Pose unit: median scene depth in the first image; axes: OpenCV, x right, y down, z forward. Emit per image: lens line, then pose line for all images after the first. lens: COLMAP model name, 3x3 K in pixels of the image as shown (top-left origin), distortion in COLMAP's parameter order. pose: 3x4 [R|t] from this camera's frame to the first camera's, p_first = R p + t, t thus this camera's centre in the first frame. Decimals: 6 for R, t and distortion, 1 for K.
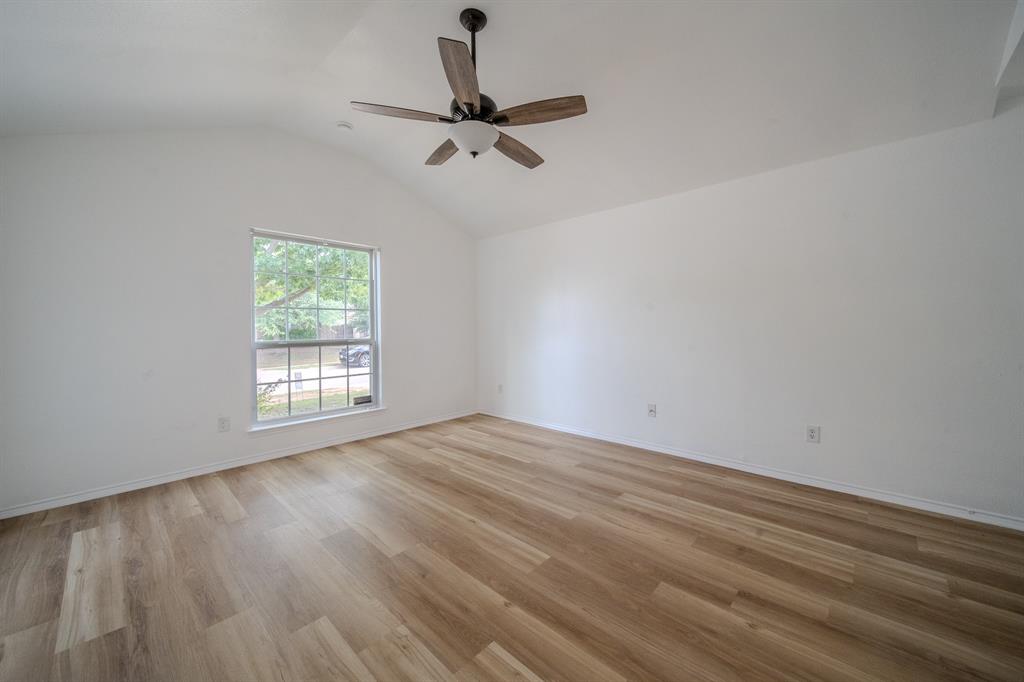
lens RADIAL K [[389.6, 0, 528.2], [0, 389.6, 329.6], [0, 0, 1]] dist [-0.000447, -0.000362]
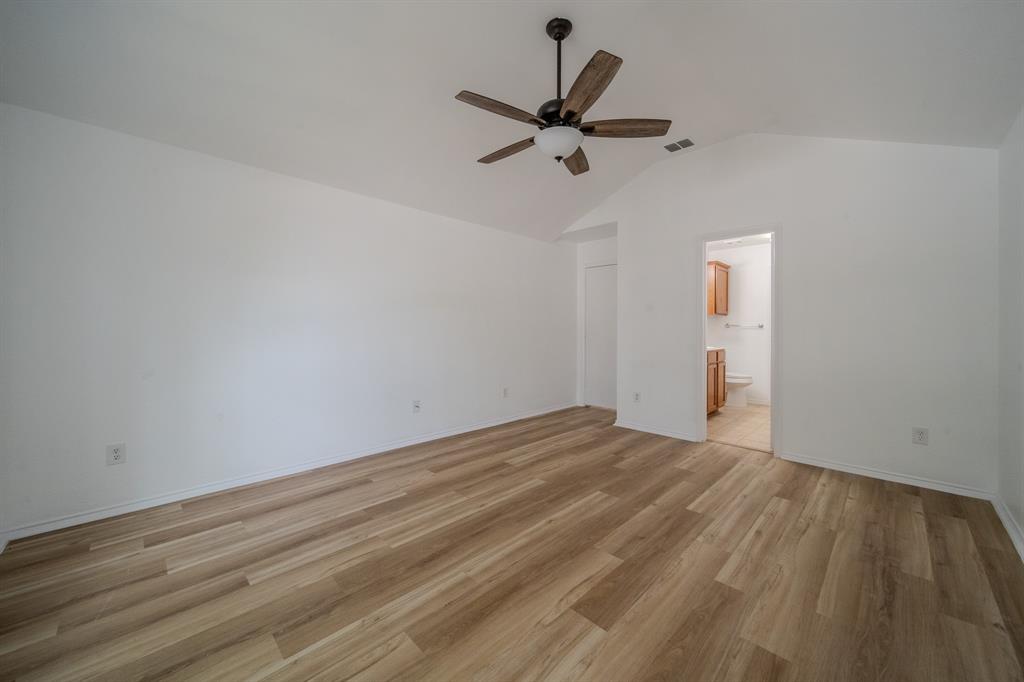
lens RADIAL K [[389.6, 0, 528.2], [0, 389.6, 329.6], [0, 0, 1]] dist [-0.000447, -0.000362]
pose [[0.010885, 0.008139, 0.999908, -1.007190], [0.004636, 0.999956, -0.008190, 0.011703], [-0.999930, 0.004724, 0.010847, 0.924648]]
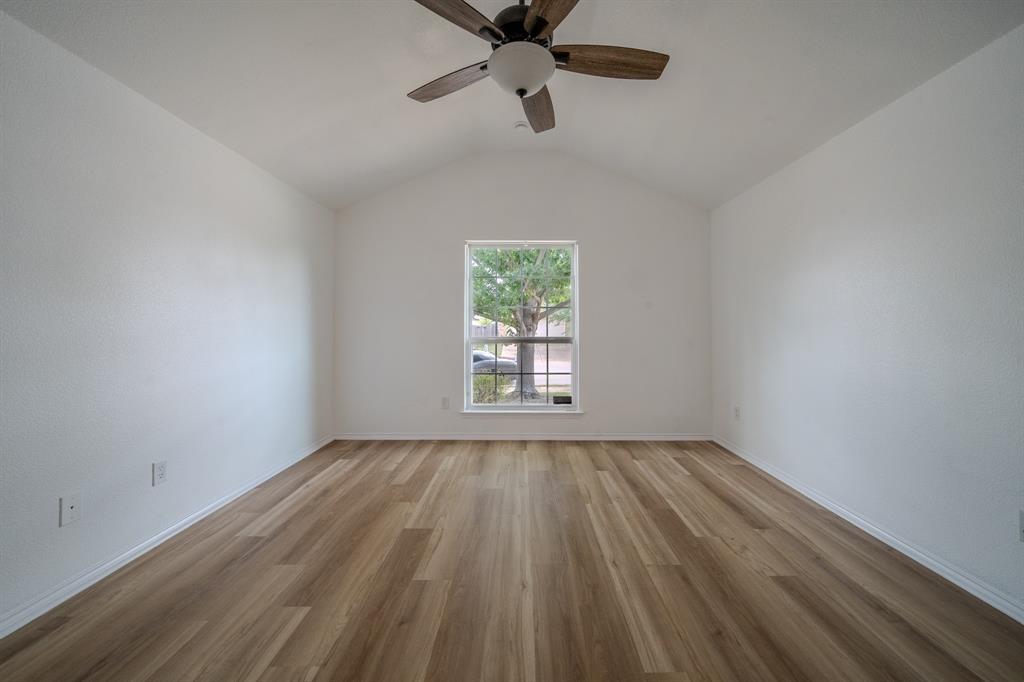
lens RADIAL K [[387.8, 0, 516.4], [0, 387.8, 322.4], [0, 0, 1]] dist [0.000717, -0.000290]
pose [[0.661894, -0.001820, -0.749595, 0.355910], [-0.011566, 0.999853, -0.012640, 0.001856], [0.749508, 0.017037, 0.661776, 0.437347]]
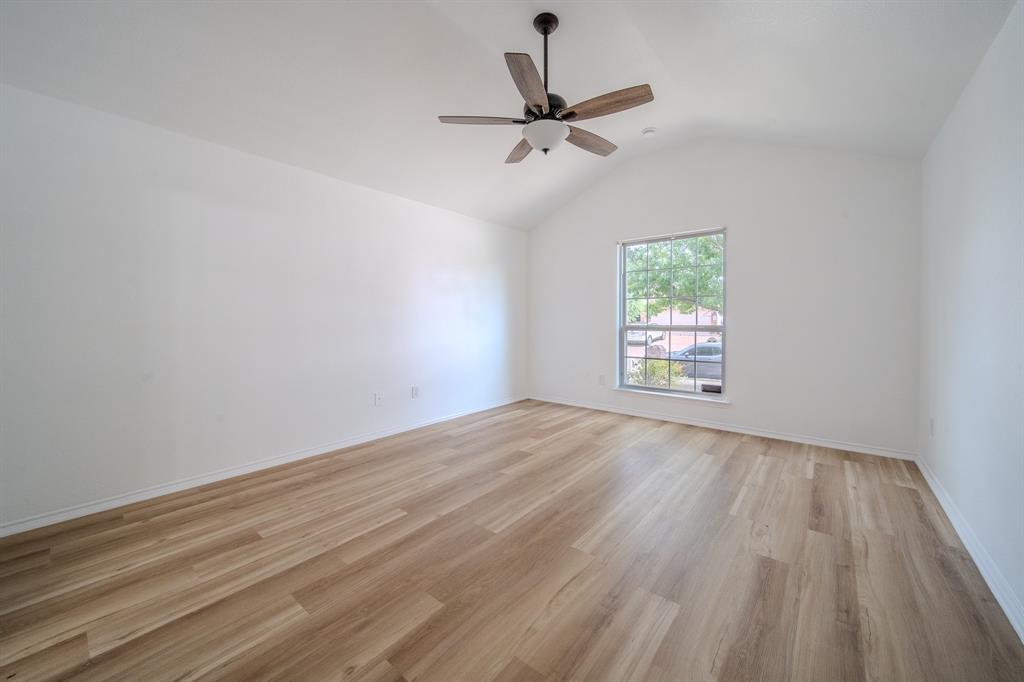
lens RADIAL K [[378.7, 0, 512.3], [0, 378.7, 327.9], [0, 0, 1]] dist [-0.001056, 0.000030]
pose [[0.039238, 0.031927, -0.998720, 0.783927], [-0.004956, 0.999483, 0.031757, 0.004696], [0.999218, 0.003704, 0.039376, 0.750039]]
